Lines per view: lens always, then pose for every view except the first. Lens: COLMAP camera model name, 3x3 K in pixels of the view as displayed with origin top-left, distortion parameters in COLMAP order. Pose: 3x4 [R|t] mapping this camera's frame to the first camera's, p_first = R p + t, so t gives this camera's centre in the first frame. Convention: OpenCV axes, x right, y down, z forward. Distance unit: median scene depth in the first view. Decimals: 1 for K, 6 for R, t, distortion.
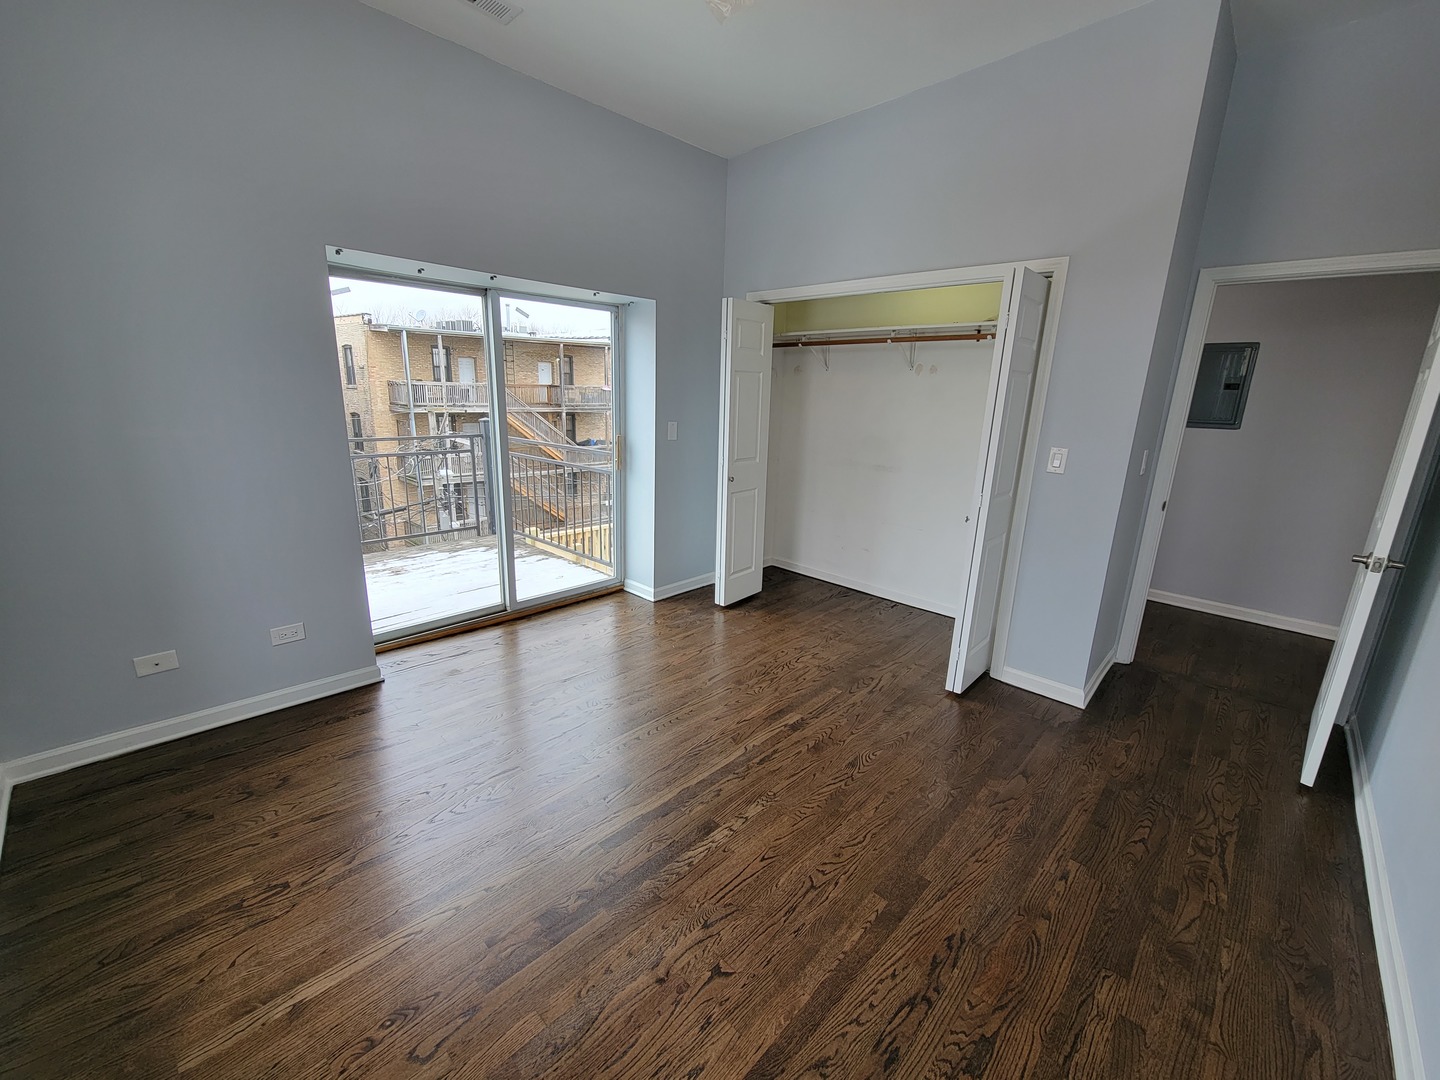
lens RADIAL K [[590.2, 0, 717.6], [0, 590.2, 540.2], [0, 0, 1]] dist [-0.003096, -0.000405]
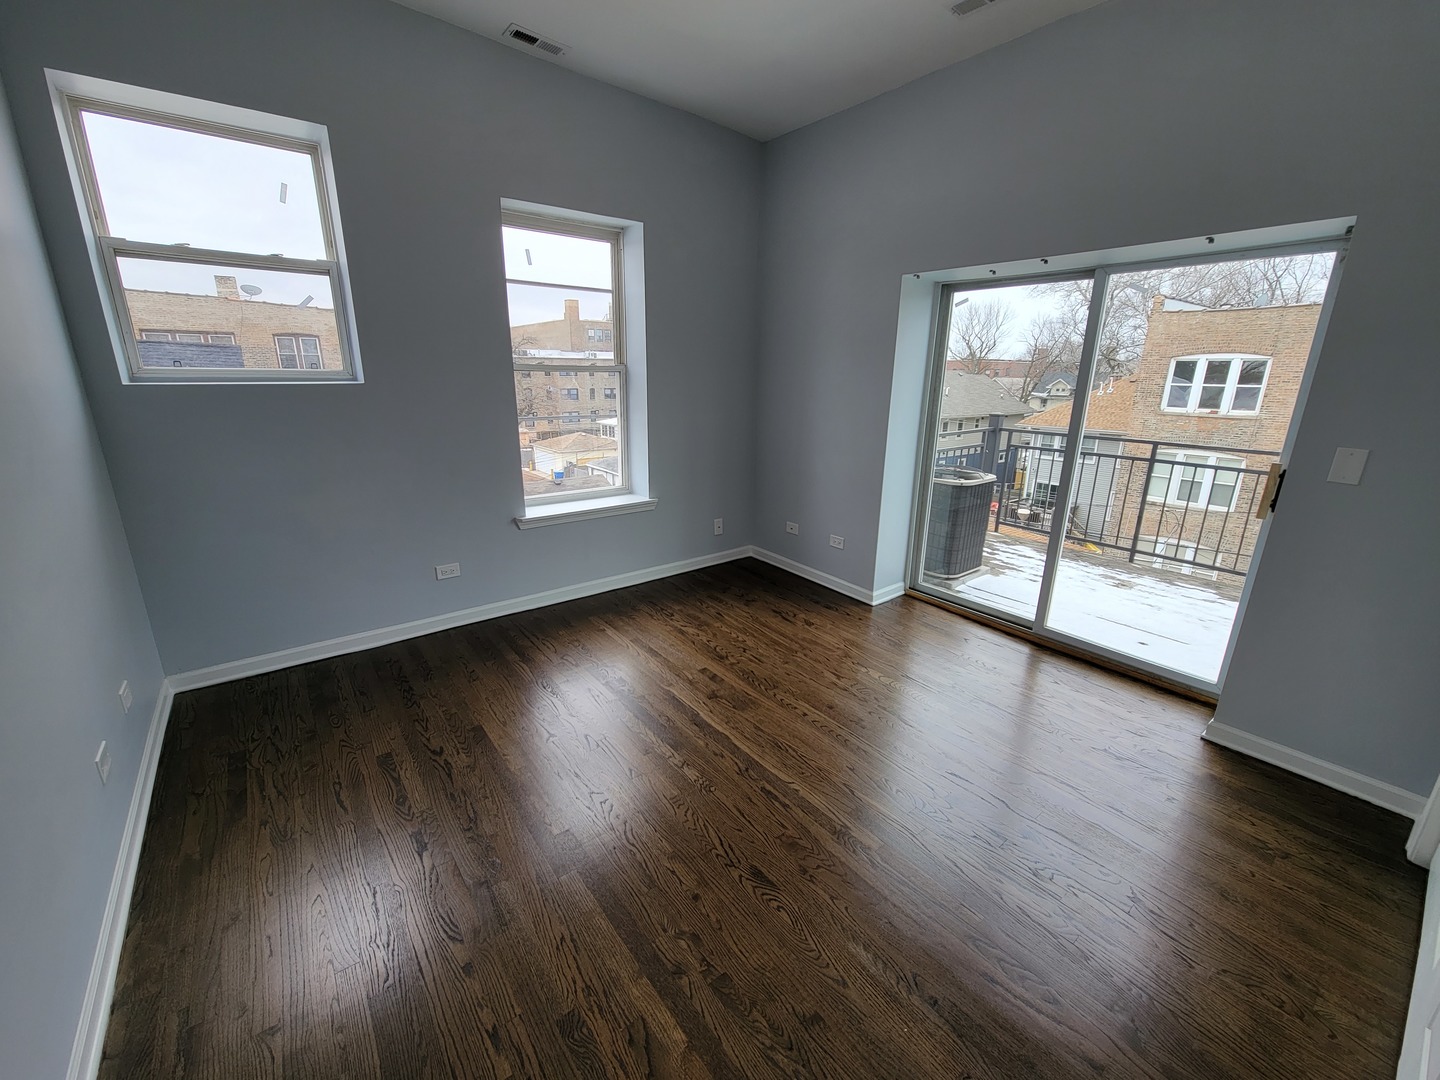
lens RADIAL K [[590.2, 0, 717.6], [0, 590.2, 540.2], [0, 0, 1]] dist [-0.003096, -0.000405]
pose [[-0.149903, 0.245364, -0.957771, 0.609807], [-0.262119, 0.924191, 0.277786, -0.147676], [0.953322, 0.292691, -0.074225, 0.635425]]
